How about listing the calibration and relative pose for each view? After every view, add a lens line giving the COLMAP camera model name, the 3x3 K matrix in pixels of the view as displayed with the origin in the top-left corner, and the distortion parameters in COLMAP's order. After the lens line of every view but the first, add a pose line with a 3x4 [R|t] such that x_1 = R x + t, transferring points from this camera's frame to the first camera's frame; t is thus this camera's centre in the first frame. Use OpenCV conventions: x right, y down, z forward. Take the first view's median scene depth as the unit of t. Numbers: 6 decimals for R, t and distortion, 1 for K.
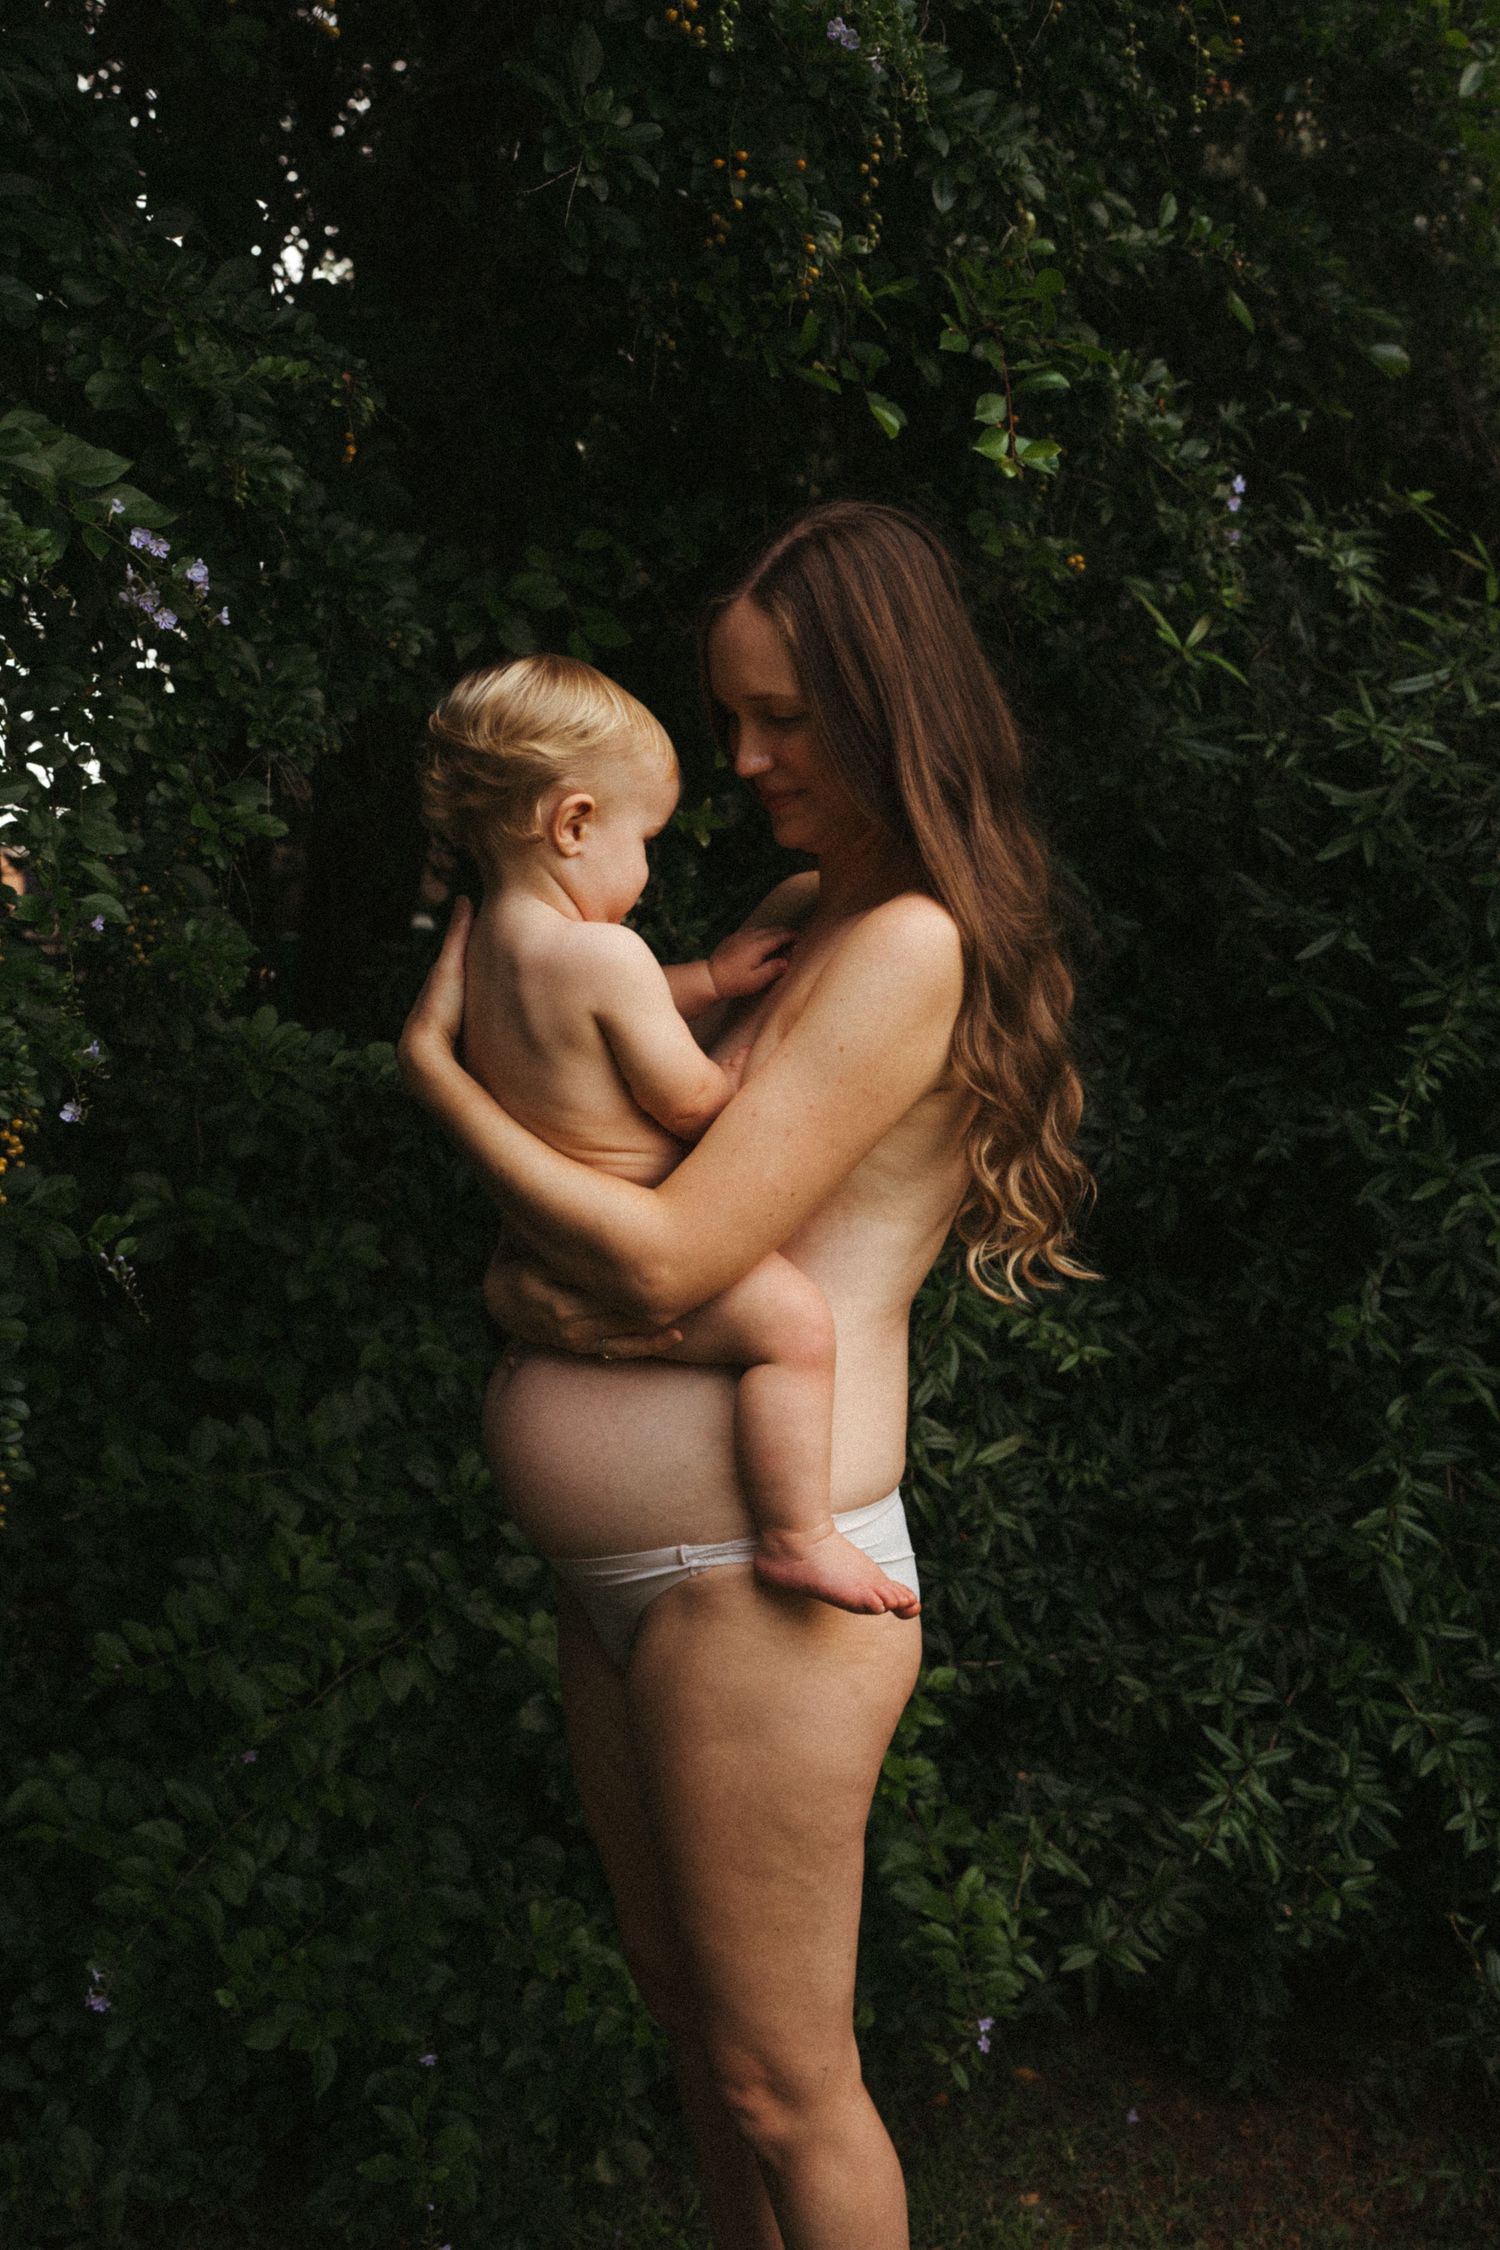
lens RADIAL K [[2185.7, 0, 744.0], [0, 2185.7, 1124.5], [0, 0, 1]] dist [0.022848, 0.000000]
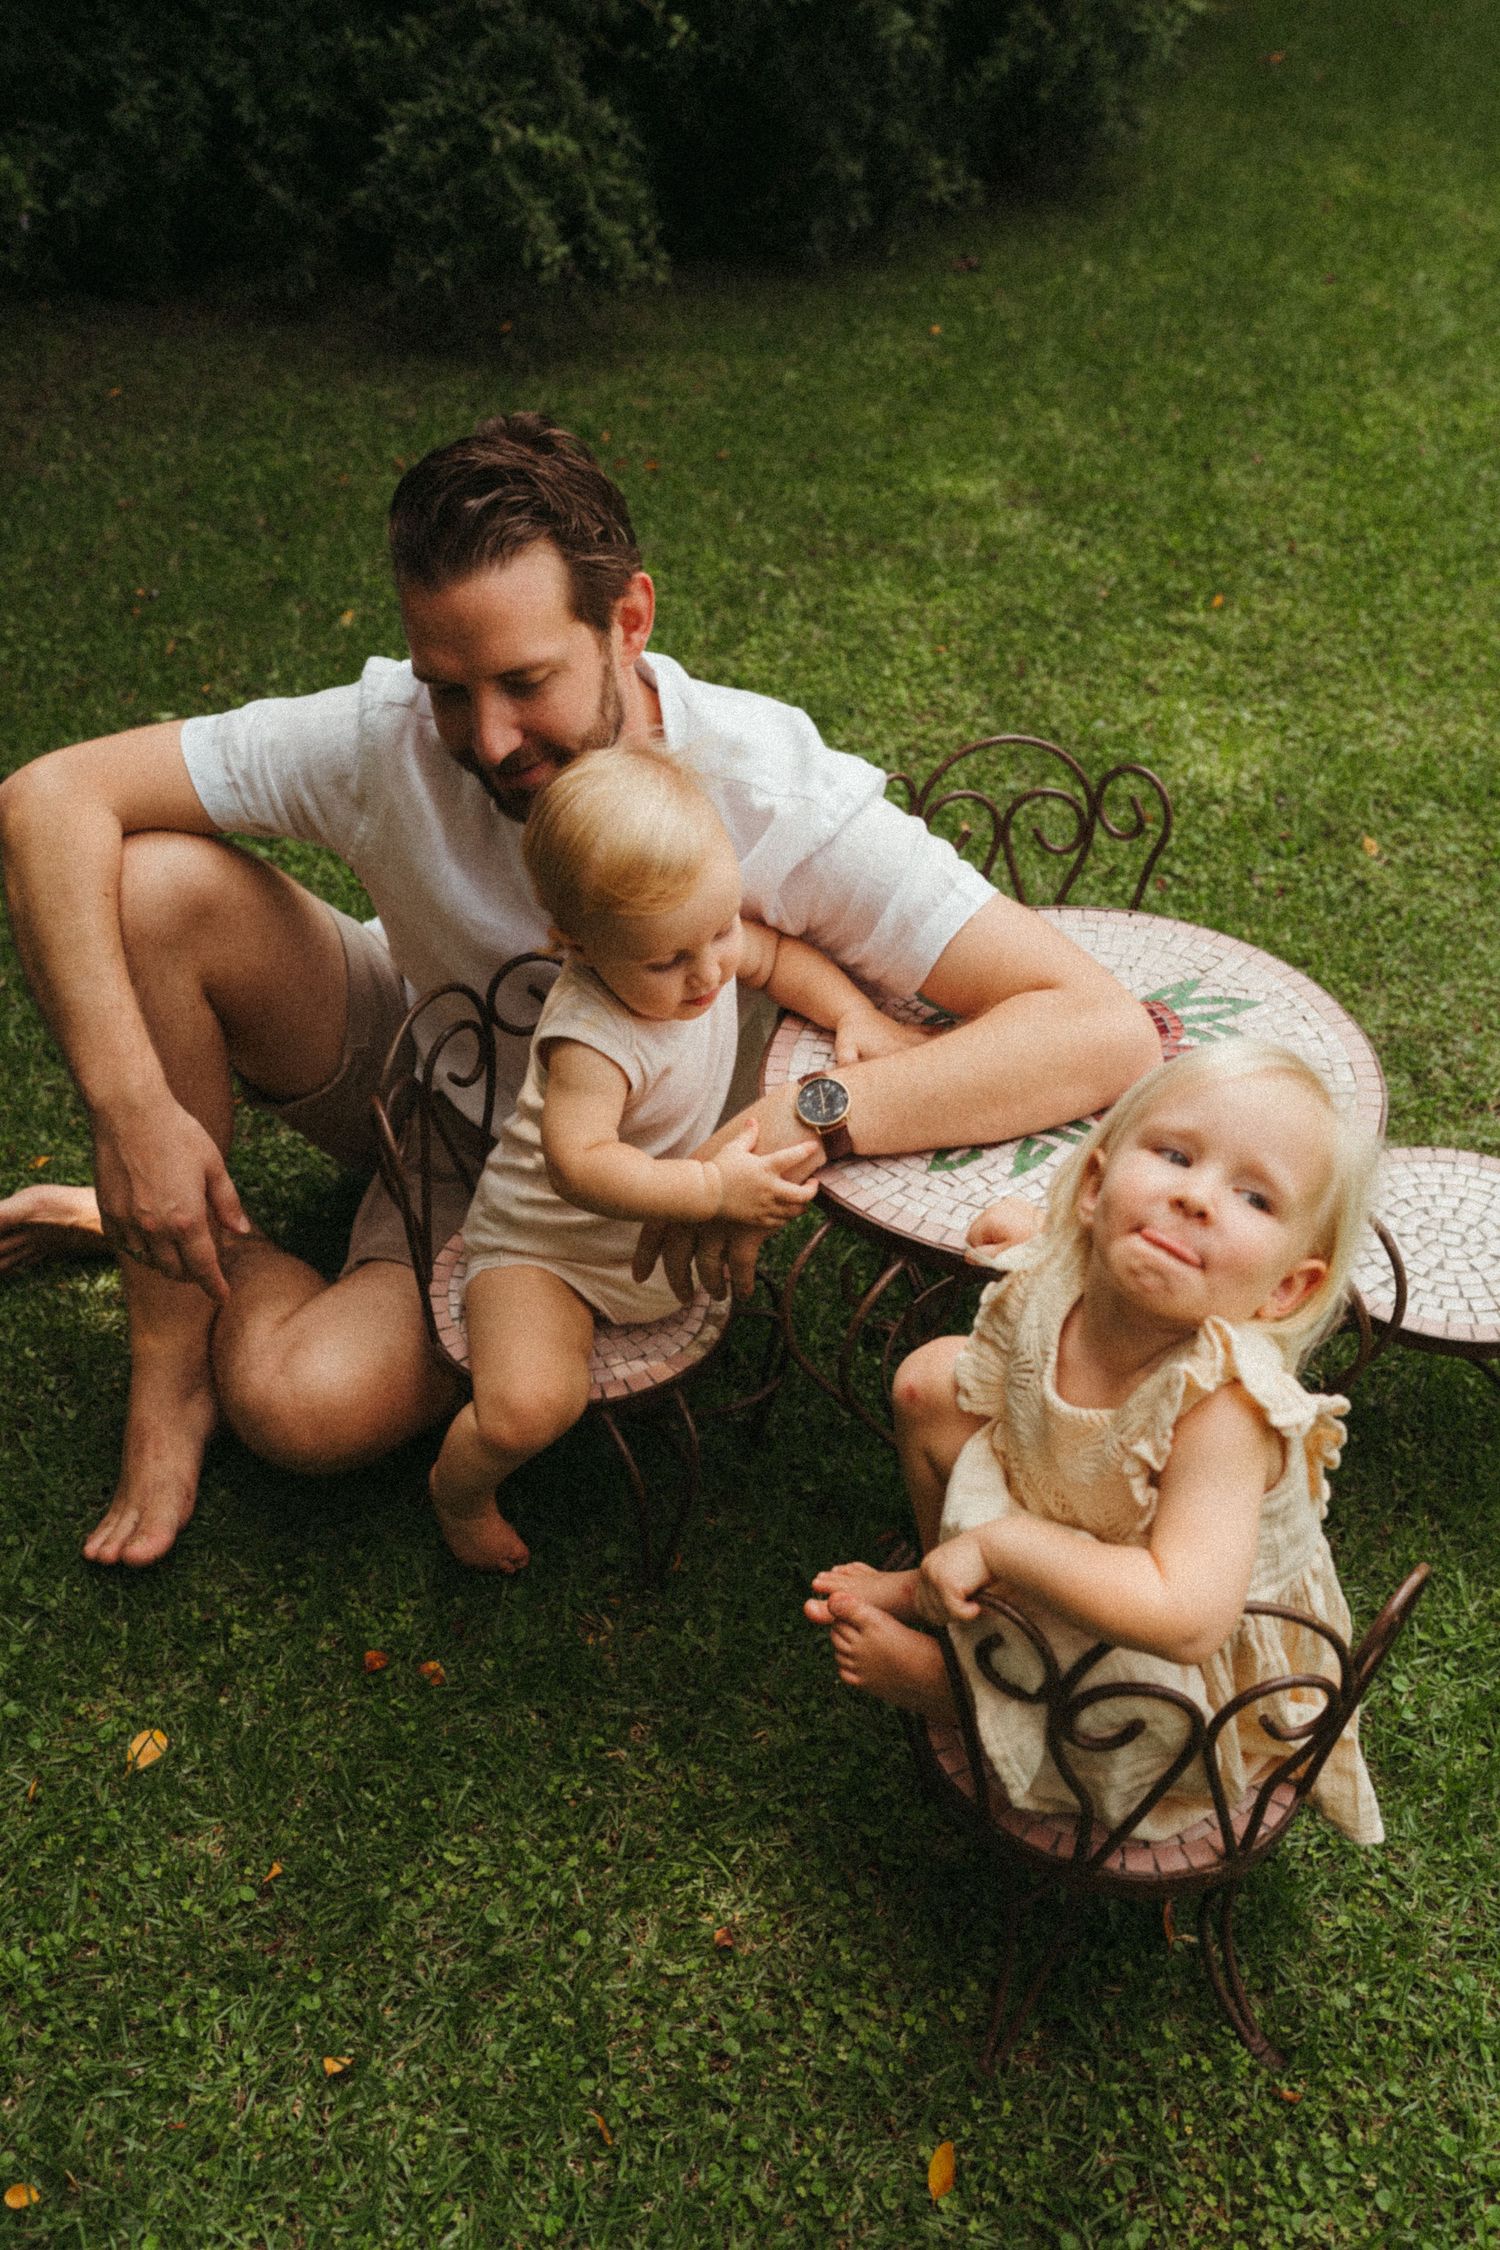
lens RADIAL K [[2185.7, 0, 714.8], [0, 2185.7, 1122.5], [0, 0, 1]] dist [0.022848, 0.000000]
pose [[0.898563, -0.199688, 0.390782, -0.282671], [-0.017572, 0.873391, 0.486703, 0.127277], [-0.438494, -0.444200, 0.781287, -1.274580]]
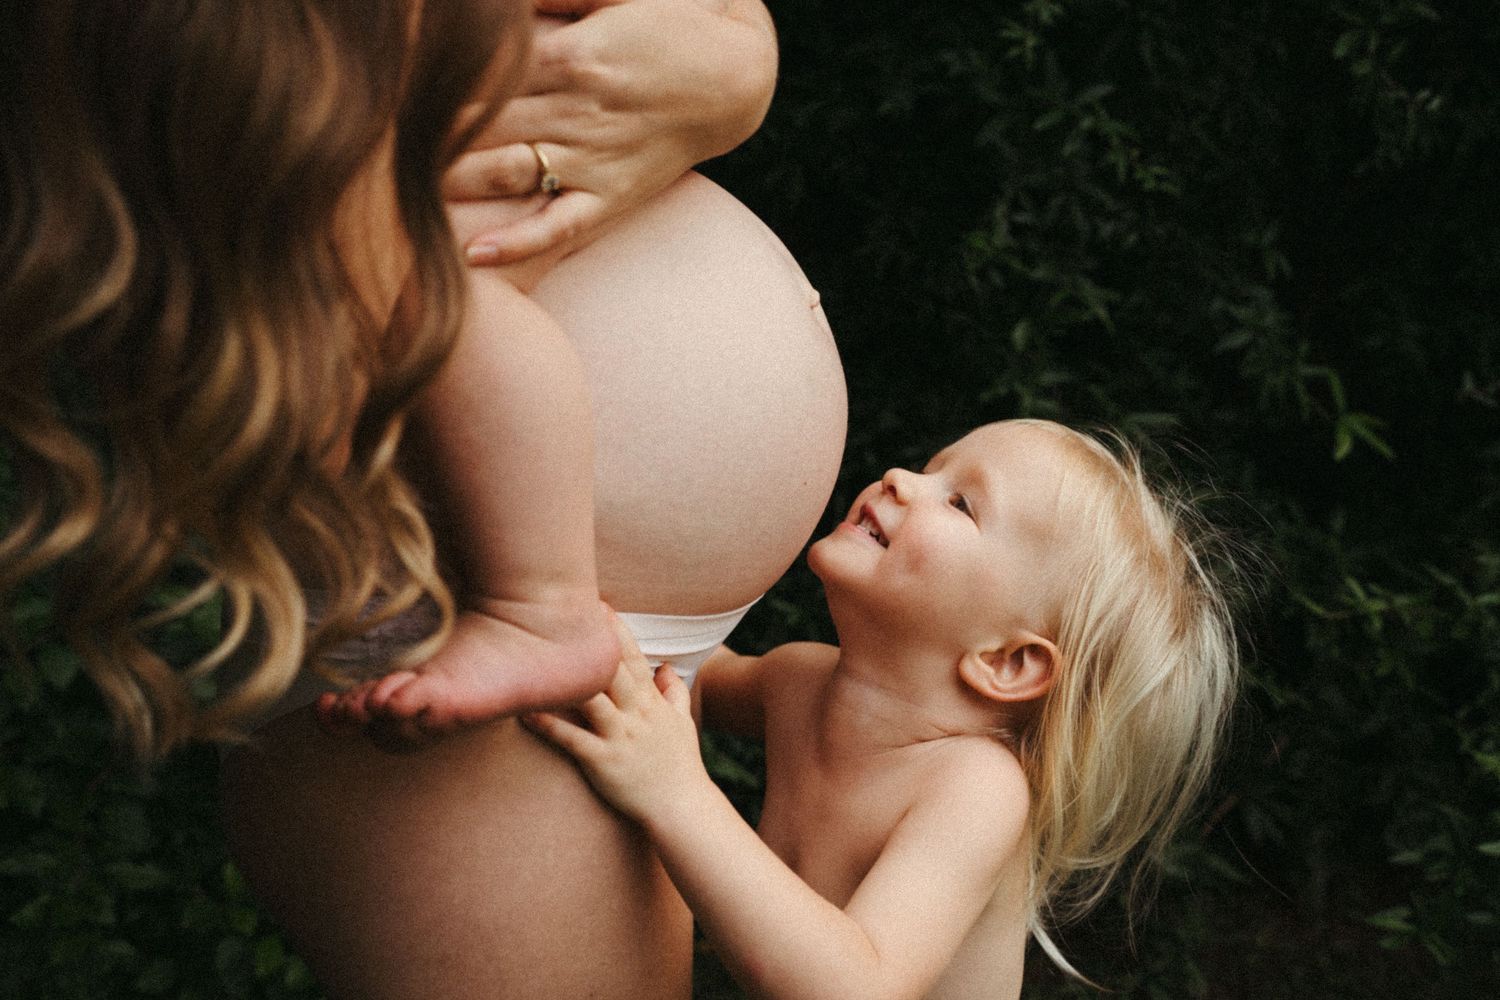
lens RADIAL K [[1457.2, 0, 737.7], [0, 1457.2, 507.6], [0, 0, 1]] dist [0.022848, 0.000000]
pose [[0.980639, -0.074558, 0.181073, 0.025118], [0.047076, 0.987322, 0.151587, 0.099463], [-0.190080, -0.140128, 0.971717, 0.317456]]
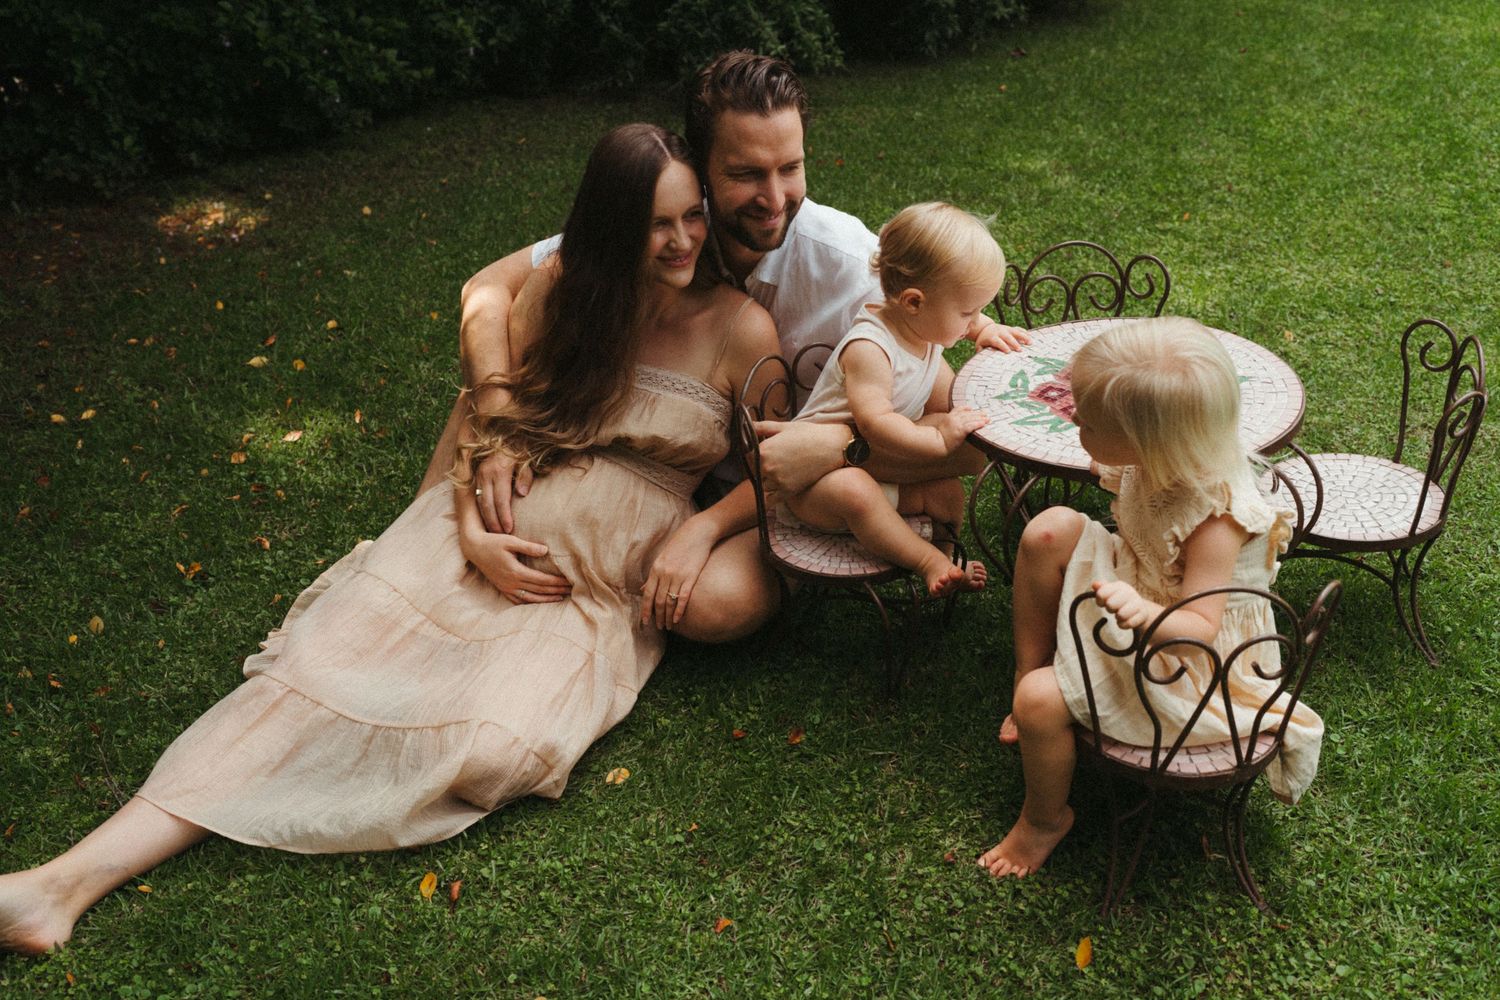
lens RADIAL K [[1457.2, 0, 732.6], [0, 1457.2, 471.1], [0, 0, 1]] dist [0.022848, 0.000000]
pose [[0.924586, -0.167331, 0.342259, -0.425027], [0.033732, 0.930808, 0.363949, 0.190253], [-0.379478, -0.324957, 0.866256, -1.451780]]
